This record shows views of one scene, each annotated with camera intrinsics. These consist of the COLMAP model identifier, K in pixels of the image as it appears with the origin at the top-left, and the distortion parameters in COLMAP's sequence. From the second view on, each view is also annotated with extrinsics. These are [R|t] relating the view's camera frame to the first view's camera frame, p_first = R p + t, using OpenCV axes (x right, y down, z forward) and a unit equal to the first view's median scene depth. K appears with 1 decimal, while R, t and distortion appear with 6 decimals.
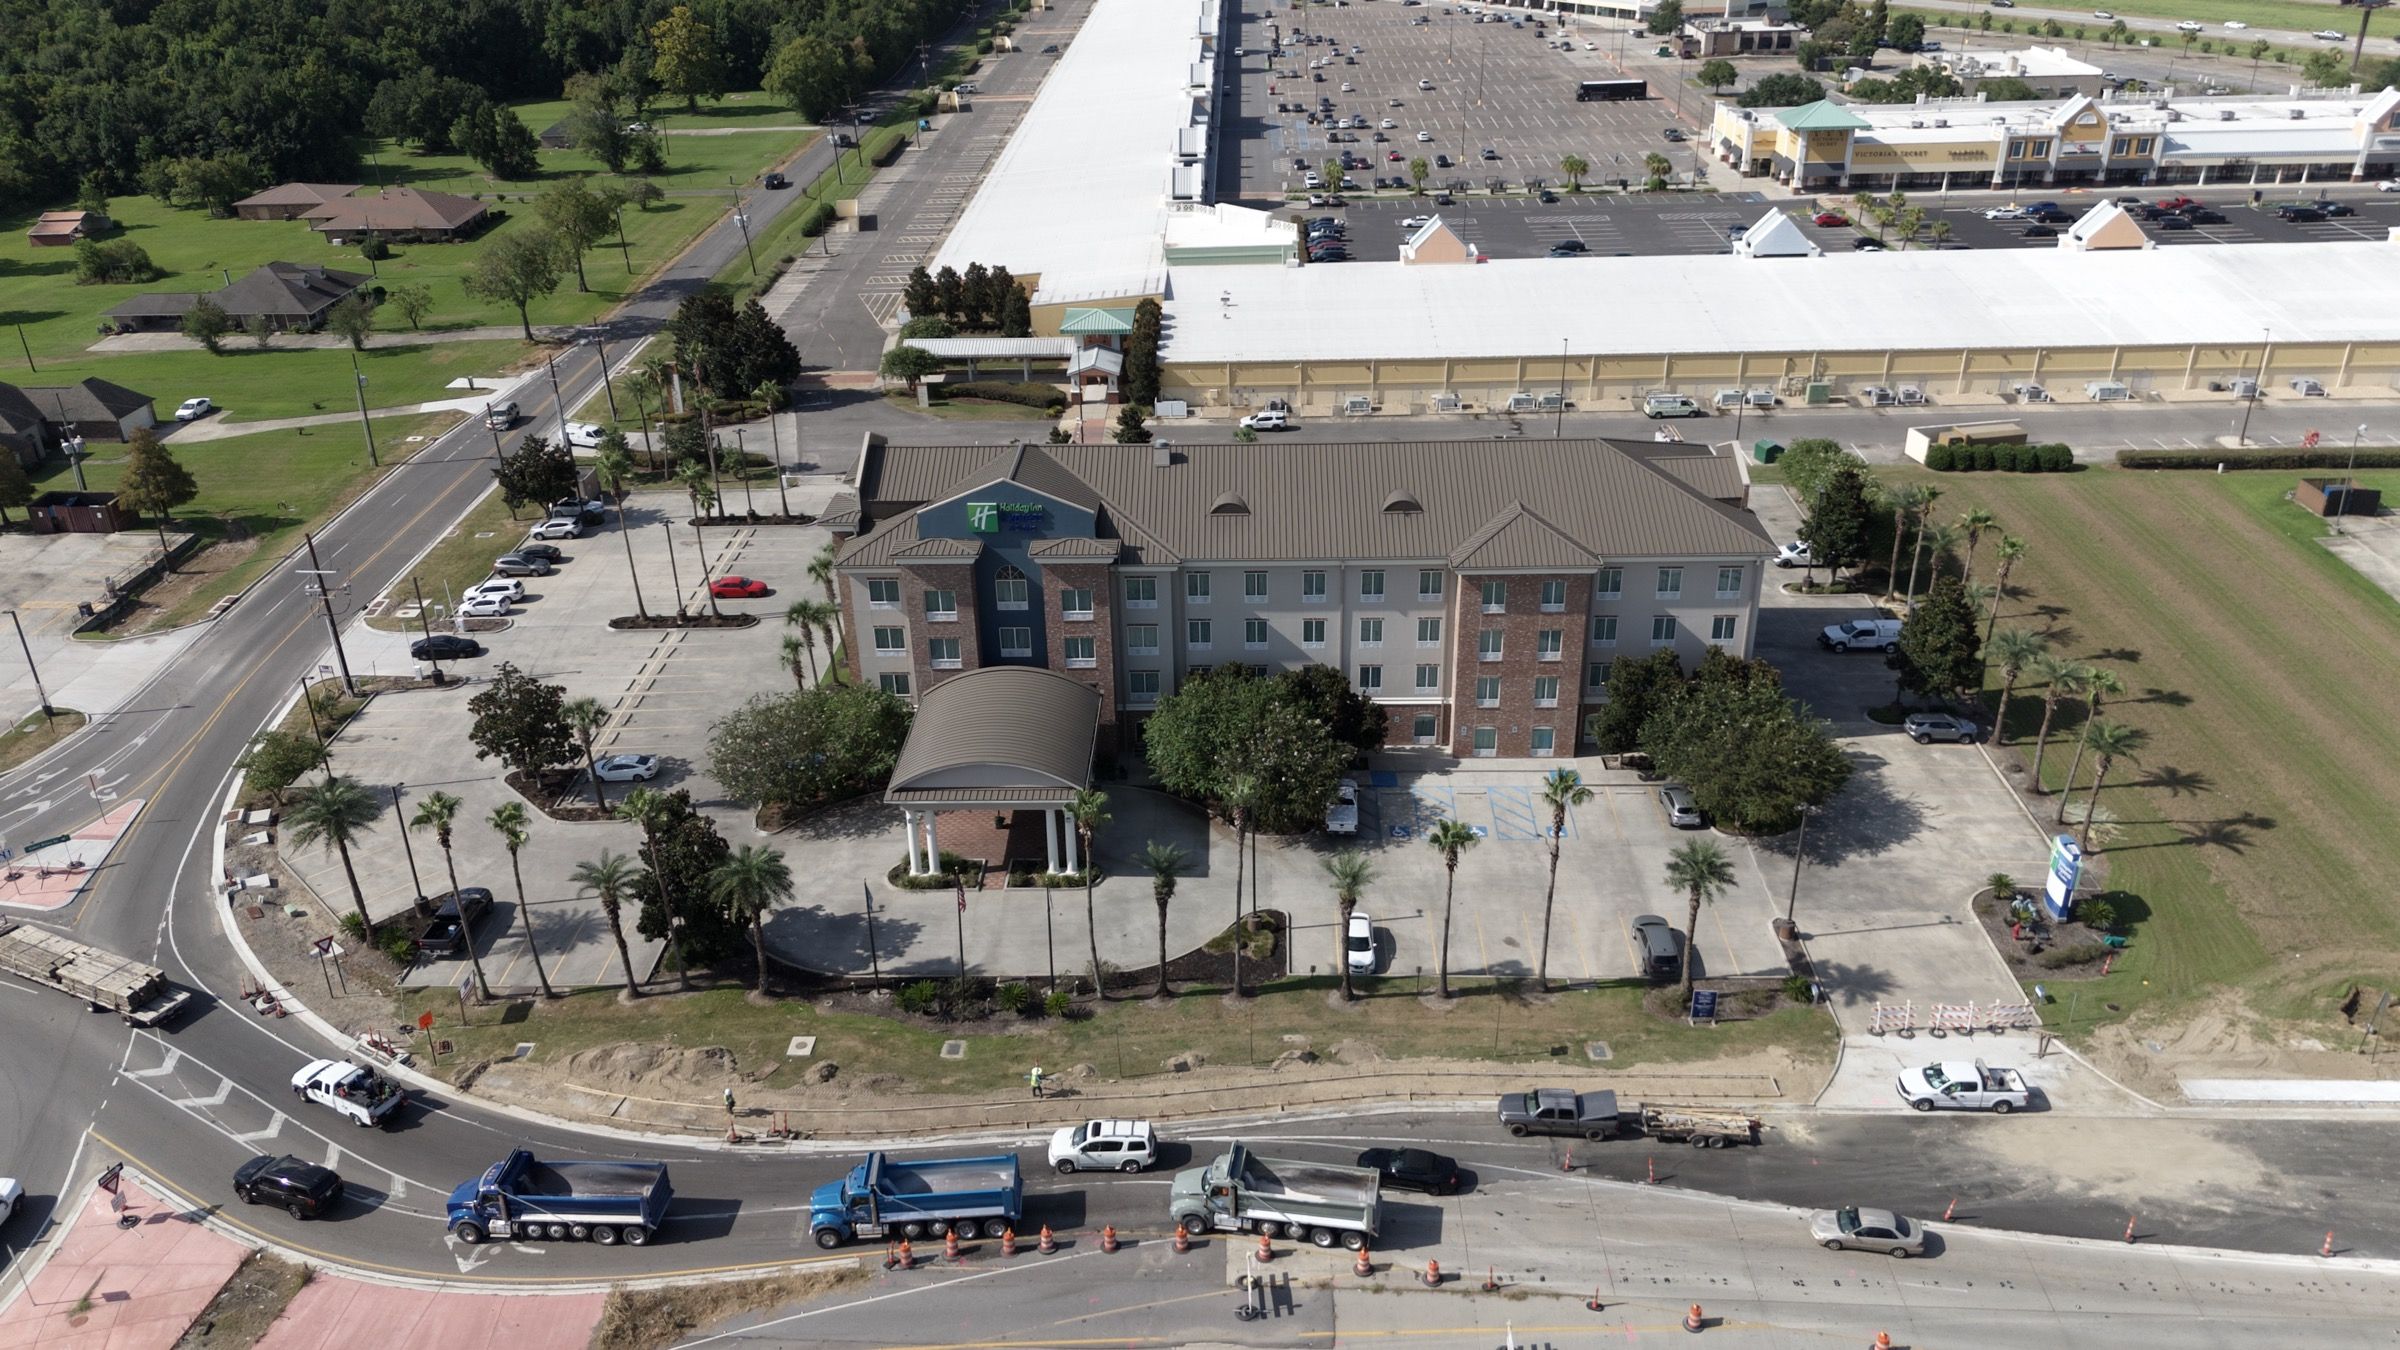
lens RADIAL K [[1763.3, 0, 1199.5], [0, 1763.3, 677.7], [0, 0, 1]] dist [0.061588, -0.048156]
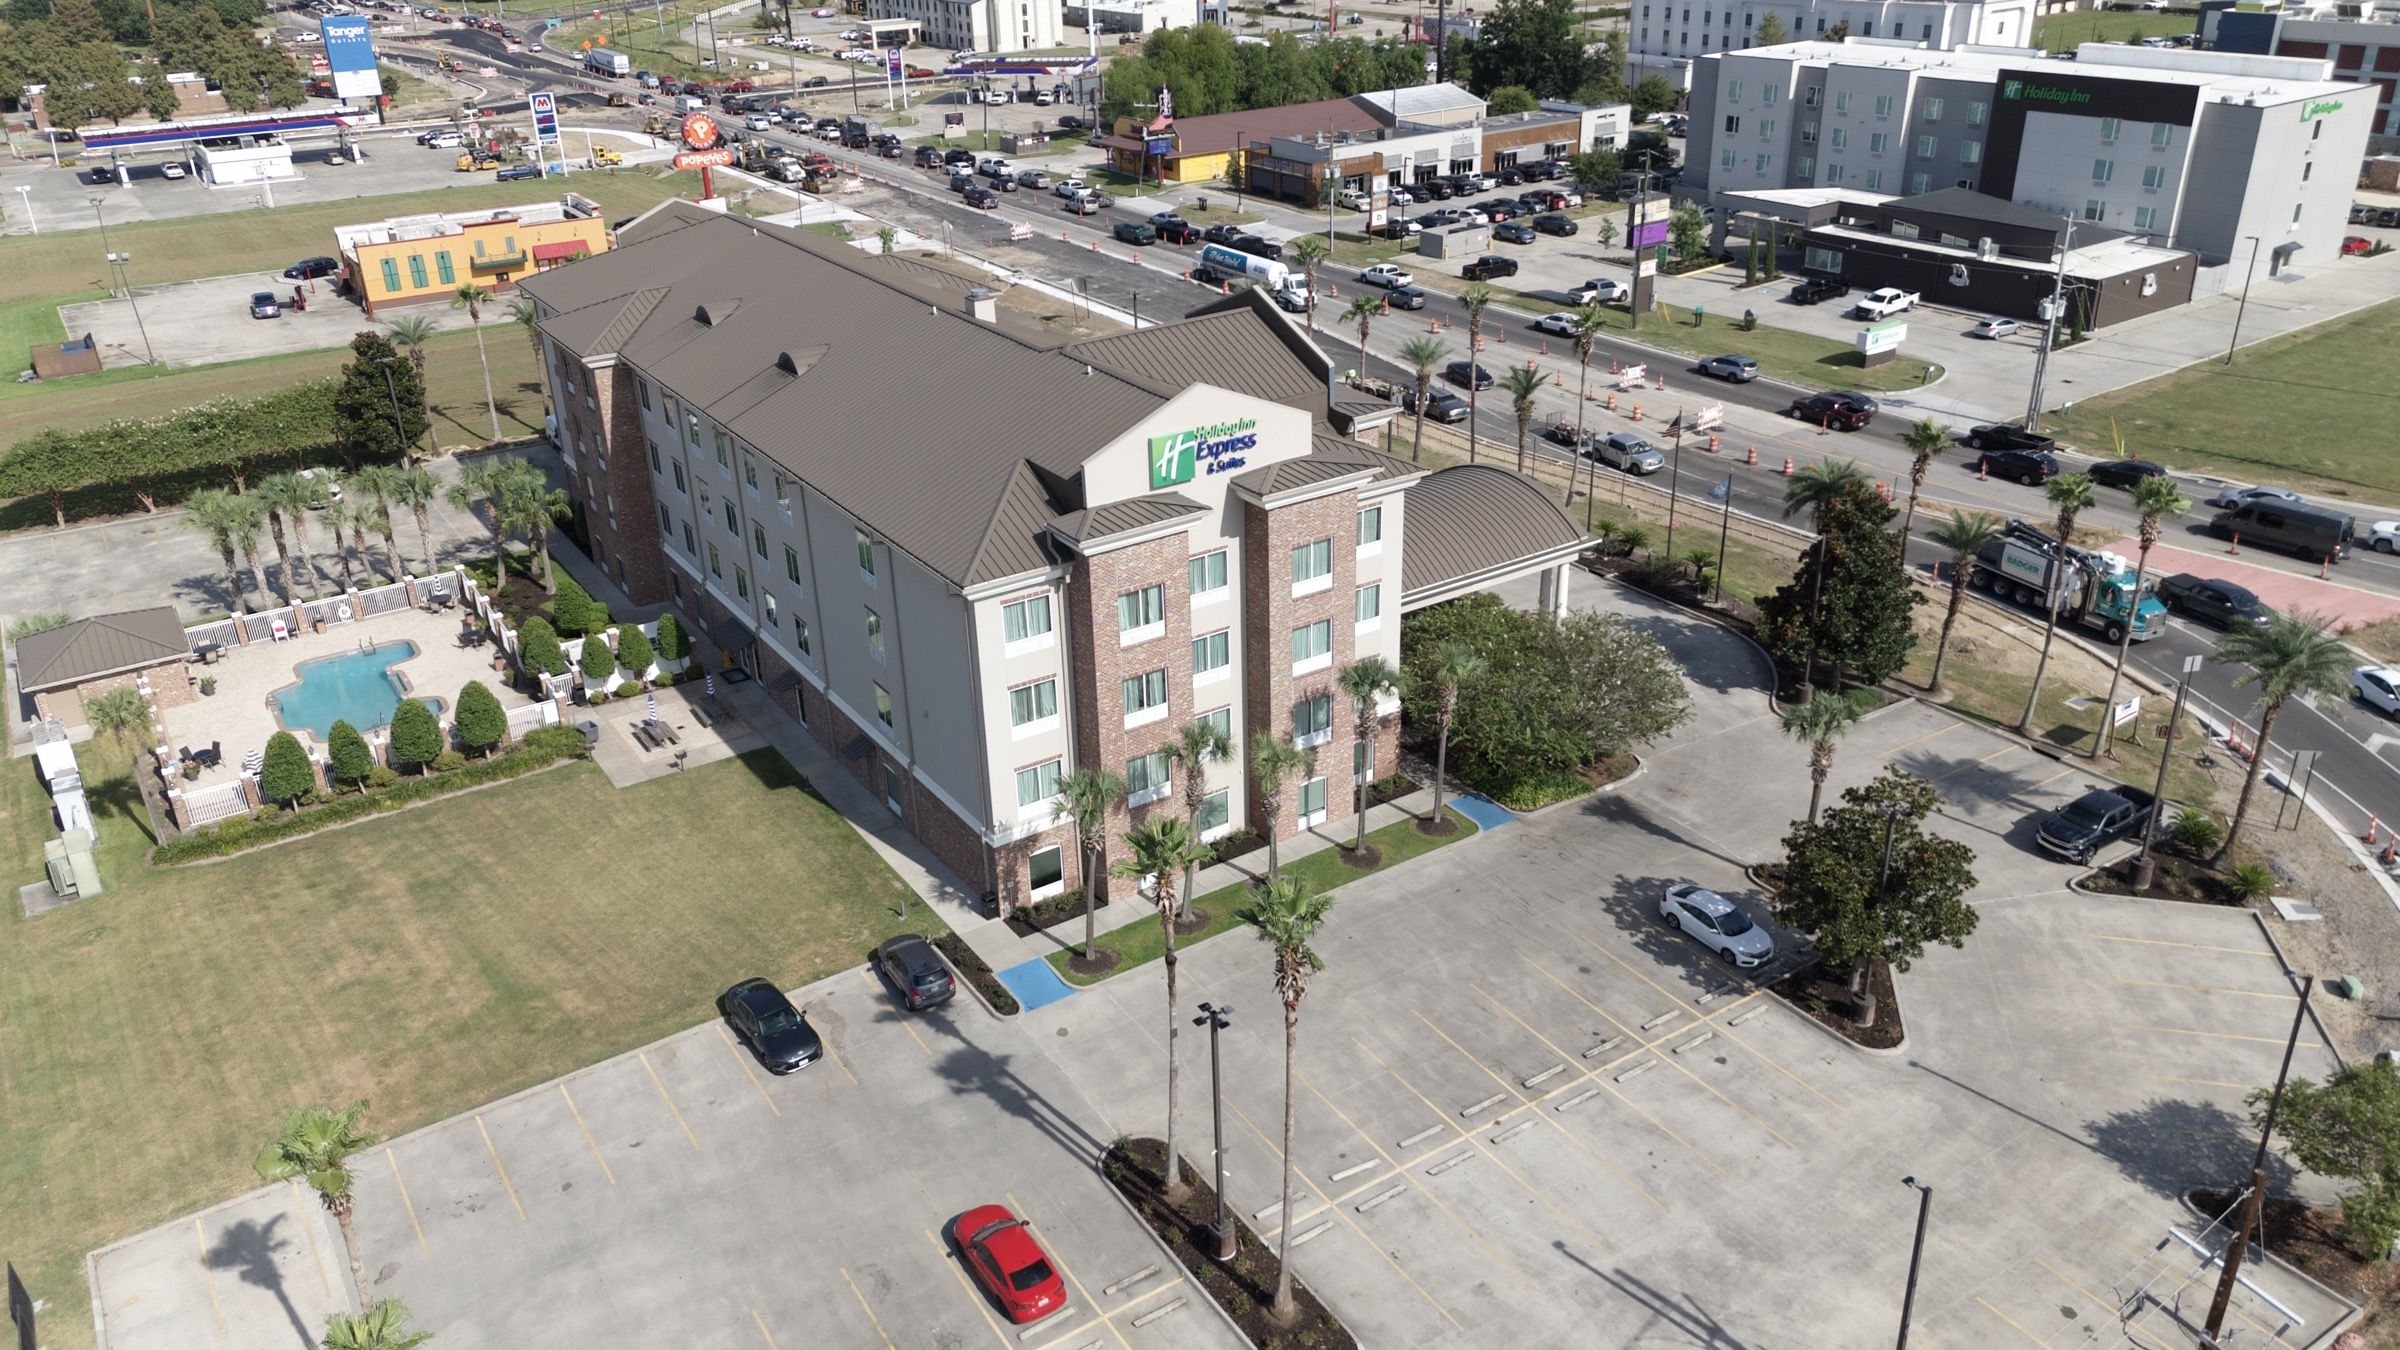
lens RADIAL K [[1763.3, 0, 1212.6], [0, 1763.3, 667.5], [0, 0, 1]] dist [0.061588, -0.048156]
pose [[-0.572173, -0.318185, 0.755894, -0.650000], [0.404090, 0.692658, 0.597442, -0.415262], [-0.713673, 0.647289, -0.267745, 1.248040]]
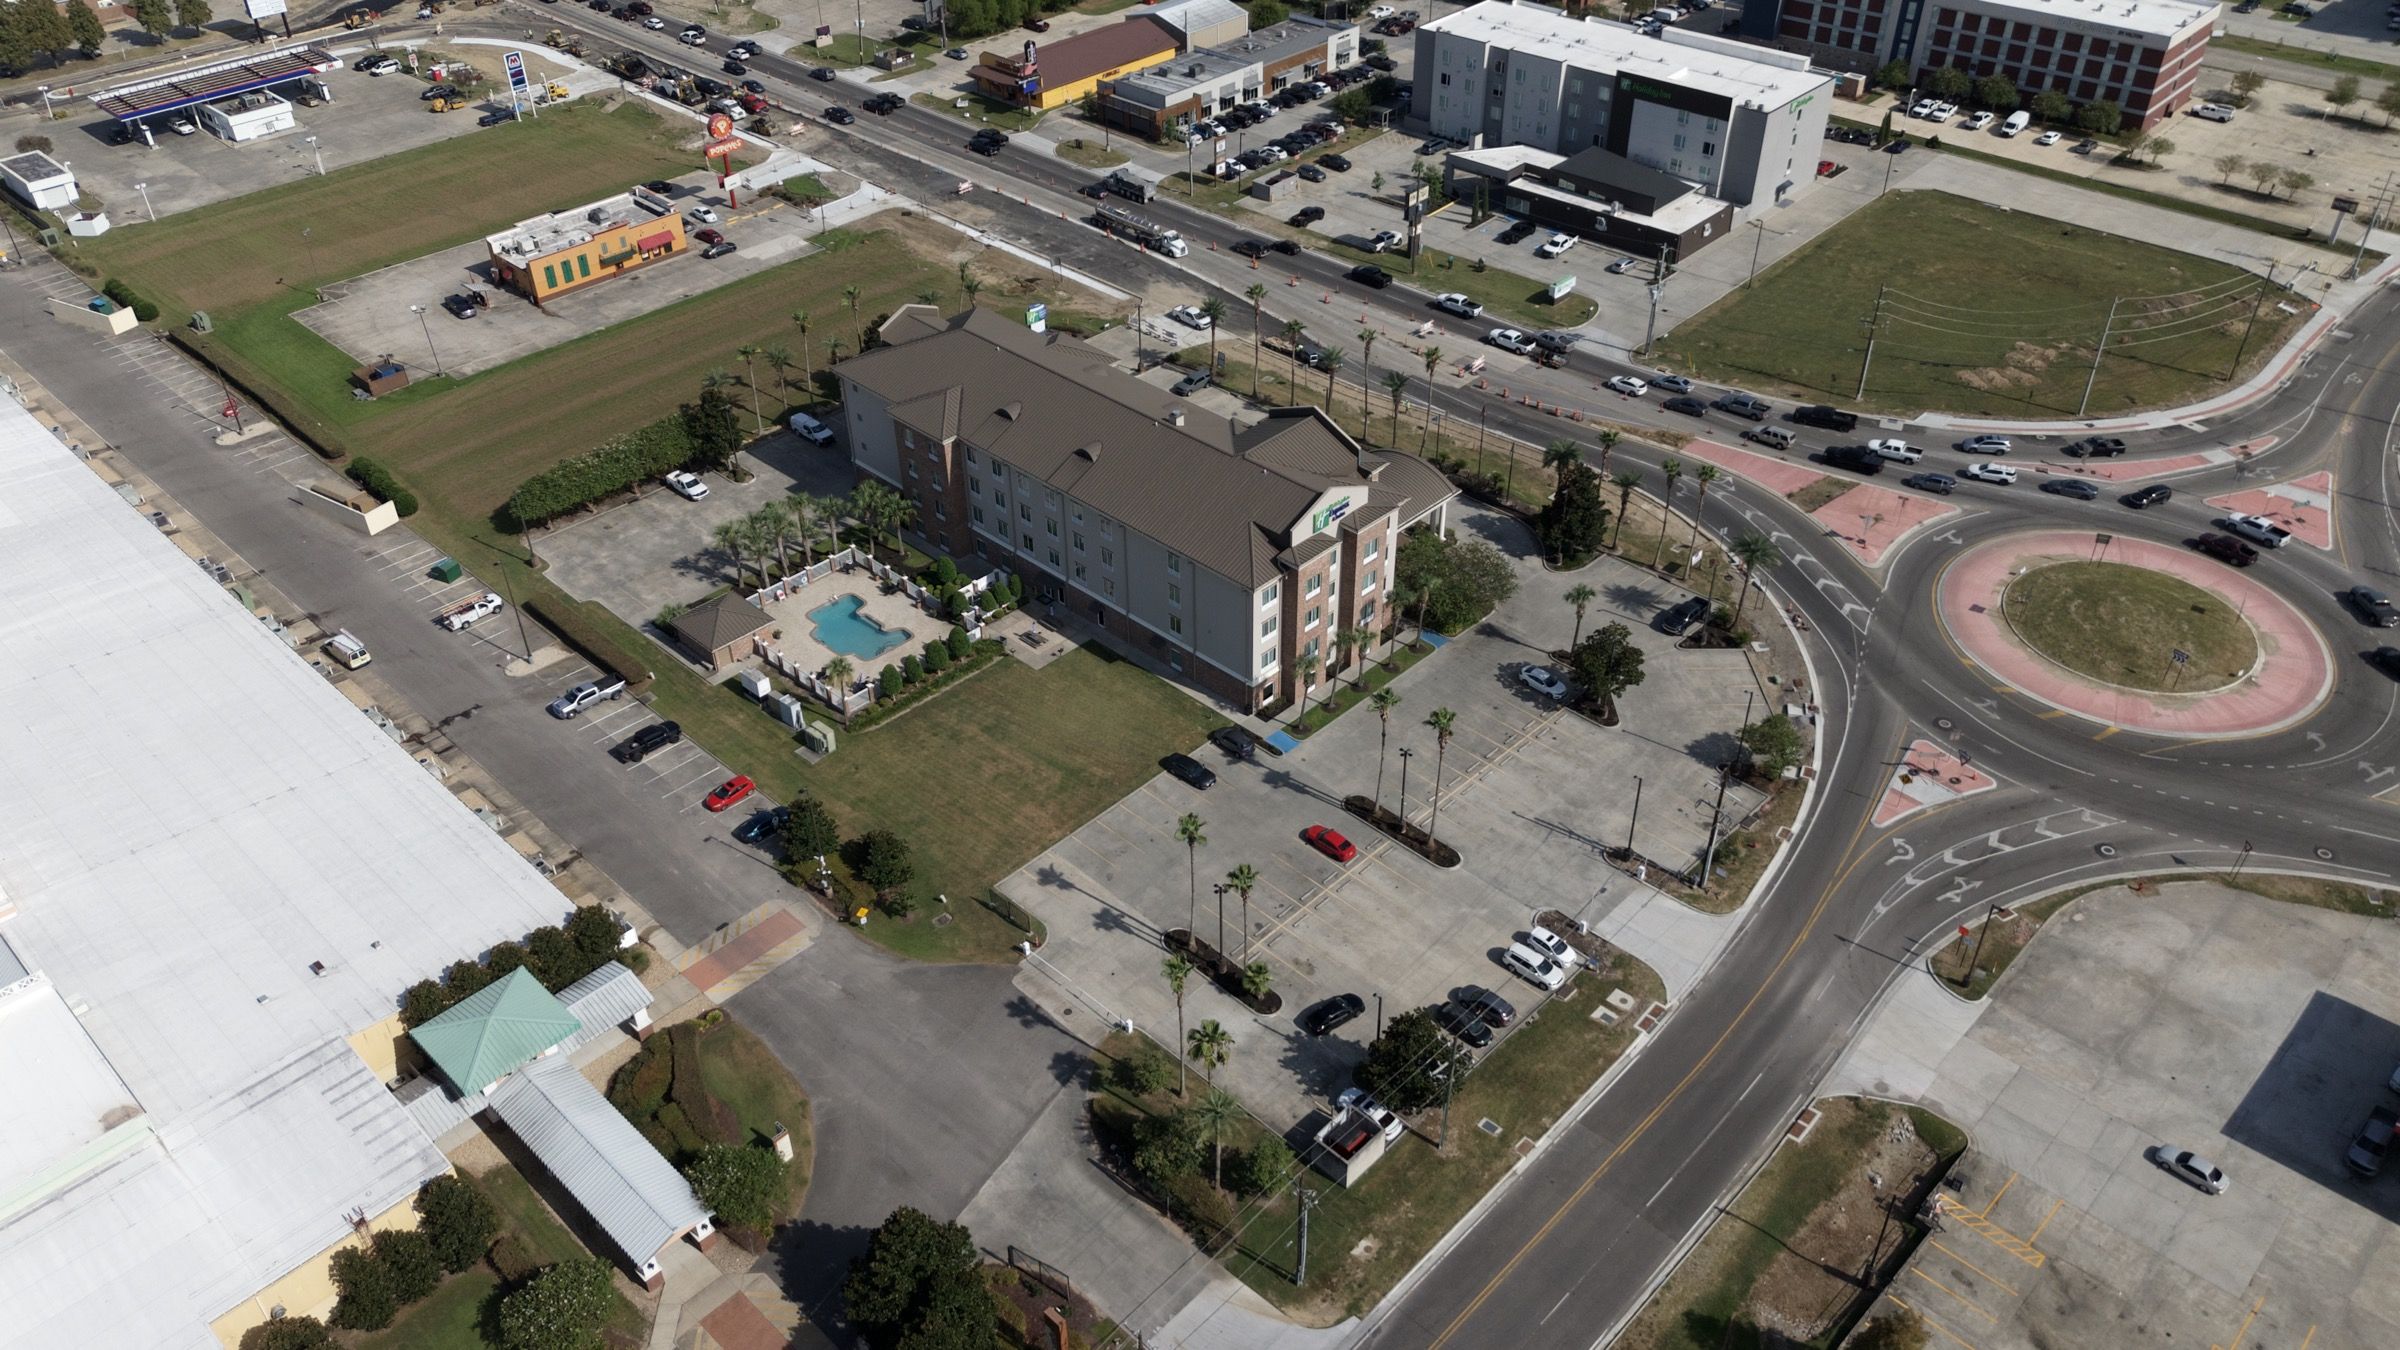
lens RADIAL K [[1763.3, 0, 1199.6], [0, 1763.3, 656.8], [0, 0, 1]] dist [0.061588, -0.048156]
pose [[-0.733383, -0.380651, 0.563253, -0.918181], [0.332535, 0.521780, 0.785599, -1.152797], [-0.592934, 0.763446, -0.256085, 1.537602]]
